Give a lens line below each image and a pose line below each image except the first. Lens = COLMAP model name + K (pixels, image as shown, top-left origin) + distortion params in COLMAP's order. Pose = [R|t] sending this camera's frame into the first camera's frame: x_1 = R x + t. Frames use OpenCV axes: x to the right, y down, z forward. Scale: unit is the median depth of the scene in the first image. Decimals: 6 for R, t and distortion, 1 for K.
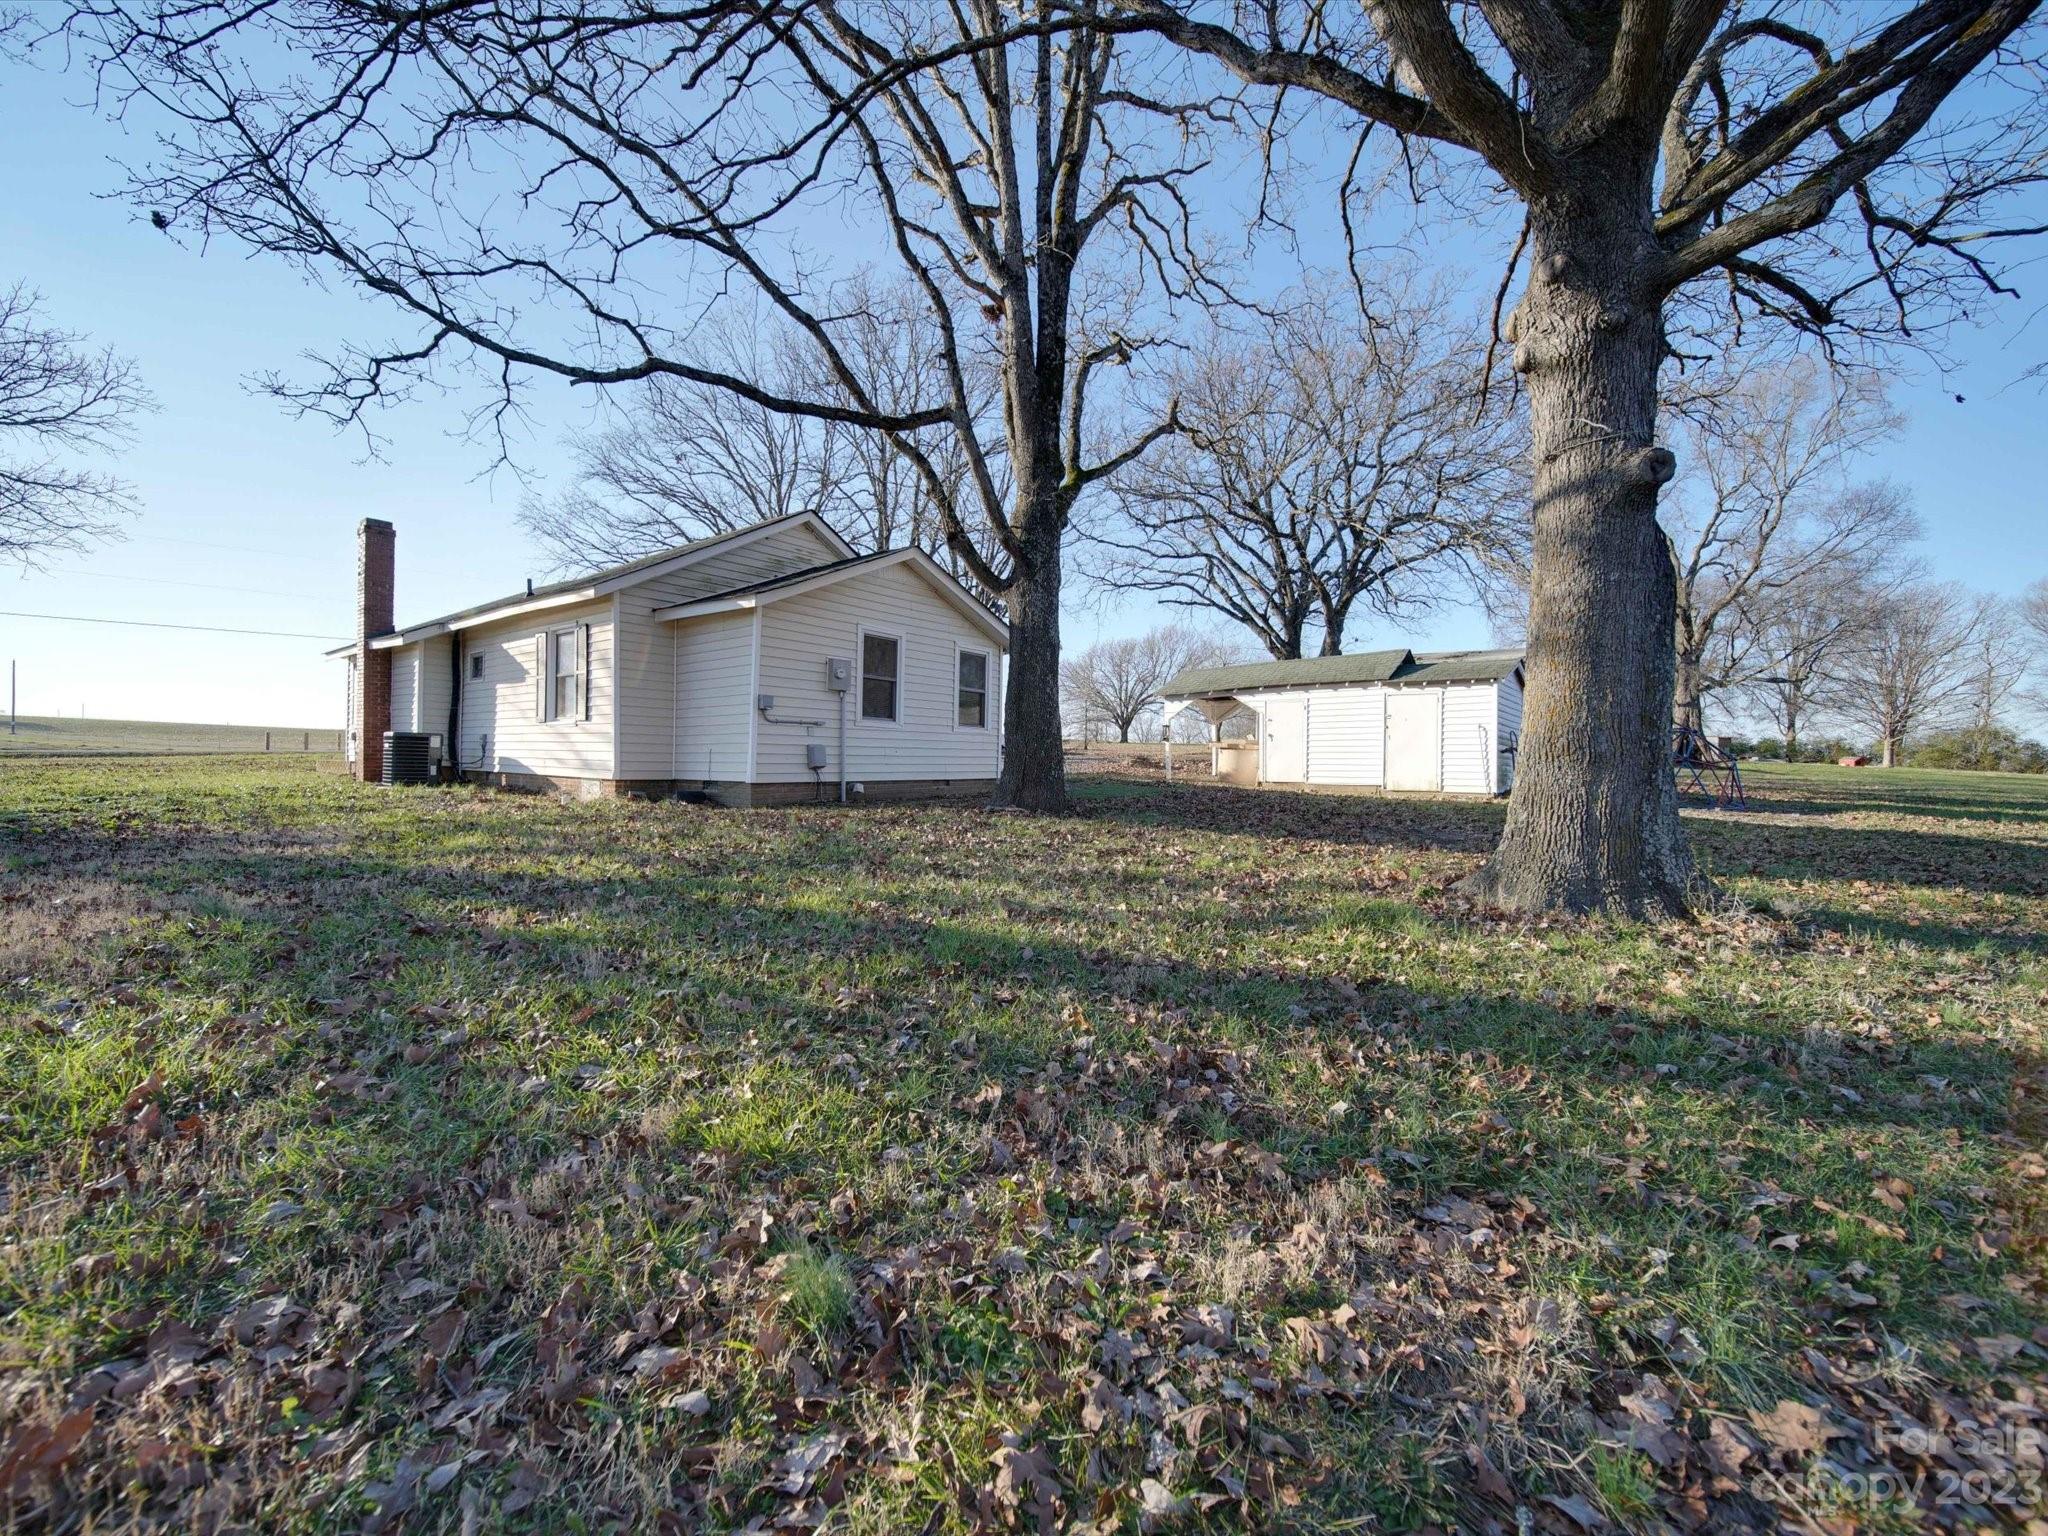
lens RADIAL K [[796.7, 0, 1022.3], [0, 796.7, 764.5], [0, 0, 1]] dist [-0.000174, -0.001461]
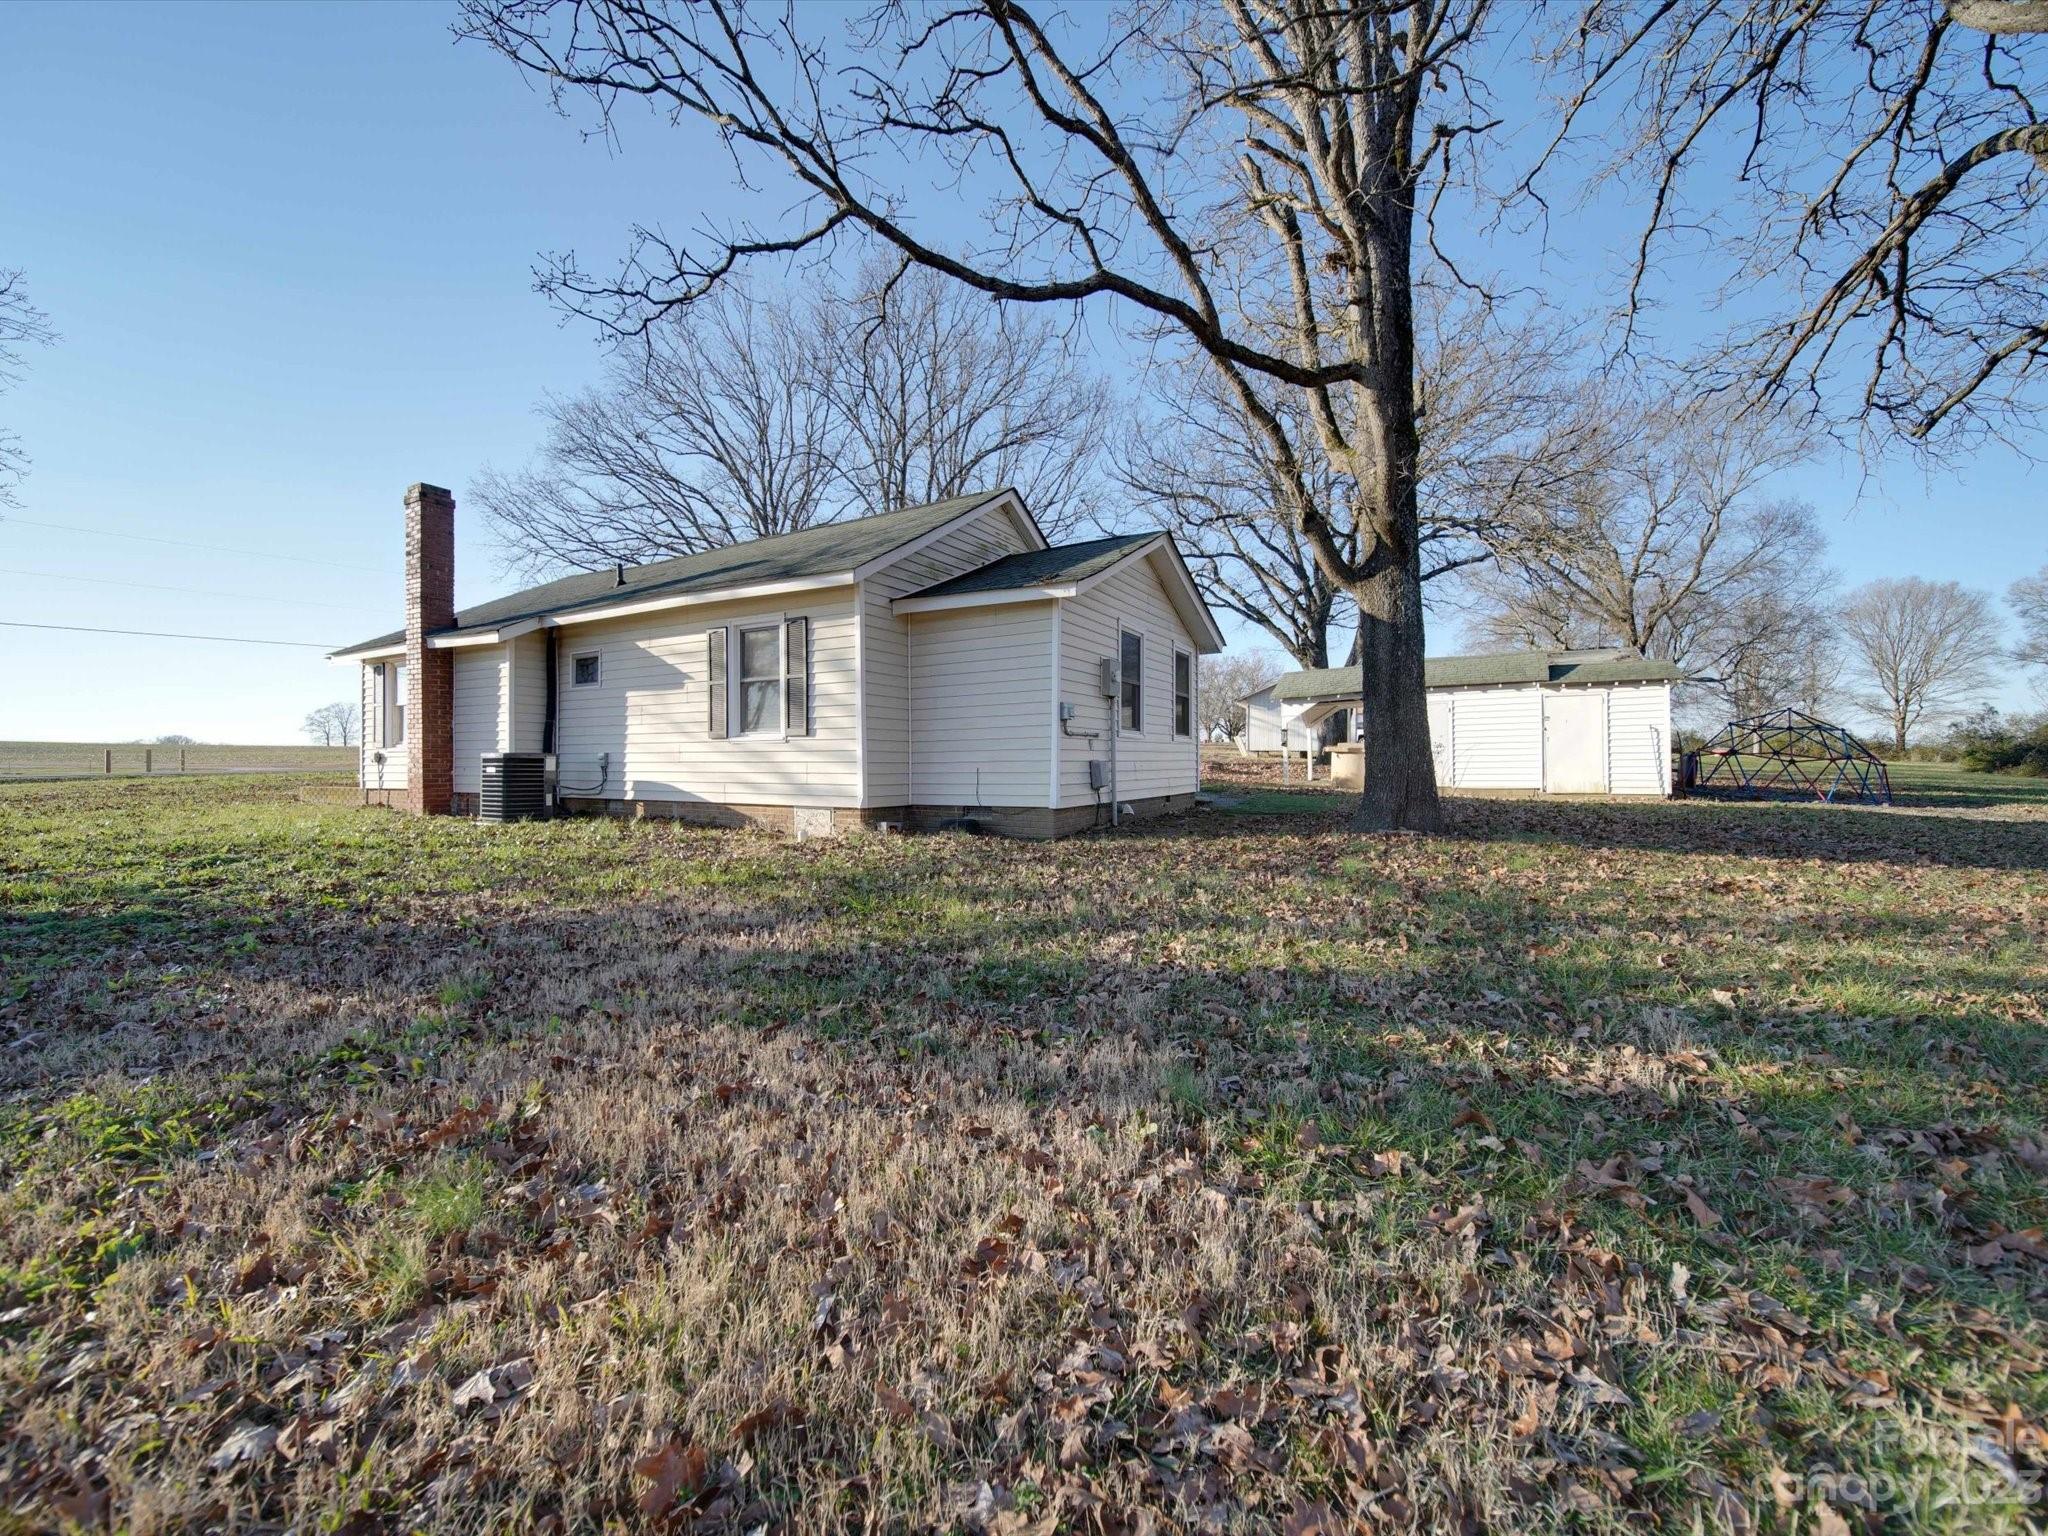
lens RADIAL K [[796.7, 0, 1021.0], [0, 796.7, 765.4], [0, 0, 1]] dist [-0.000174, -0.001461]
pose [[0.989474, -0.019456, 0.143396, -0.341007], [0.019663, 0.999807, -0.000021, -0.015642], [-0.143368, 0.002841, 0.989665, 0.124999]]
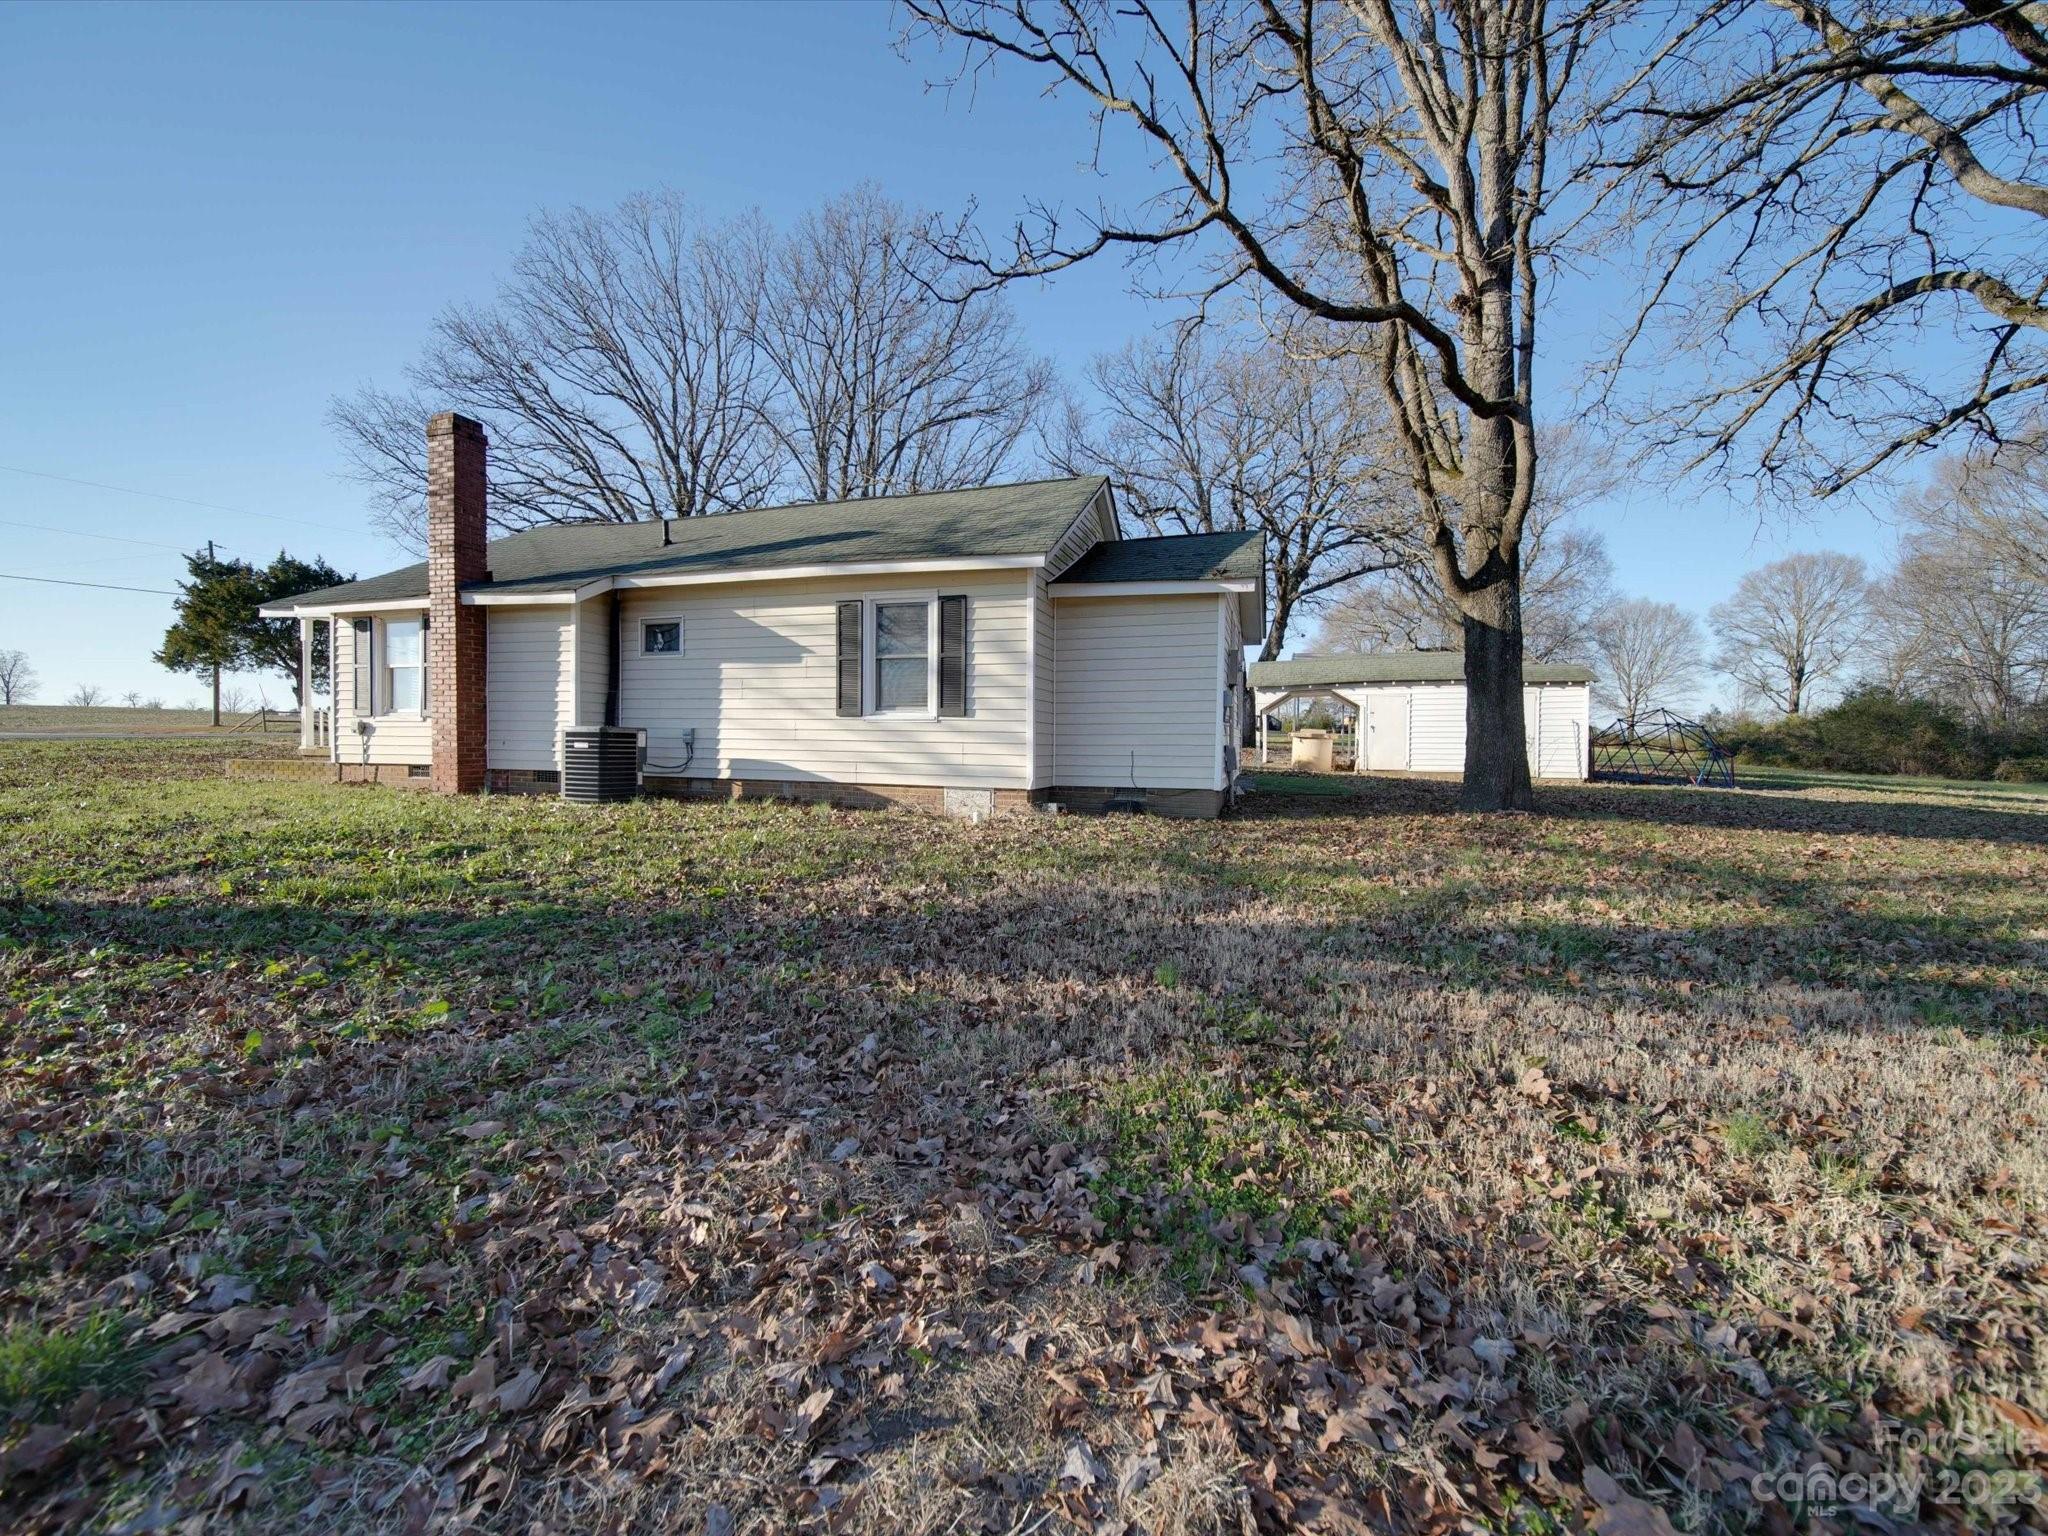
lens RADIAL K [[796.7, 0, 1021.5], [0, 796.7, 765.7], [0, 0, 1]] dist [-0.000174, -0.001461]
pose [[0.938670, -0.014606, 0.344508, -0.586737], [0.003903, 0.999489, 0.031740, -0.023333], [-0.344795, -0.028448, 0.938247, 0.169350]]
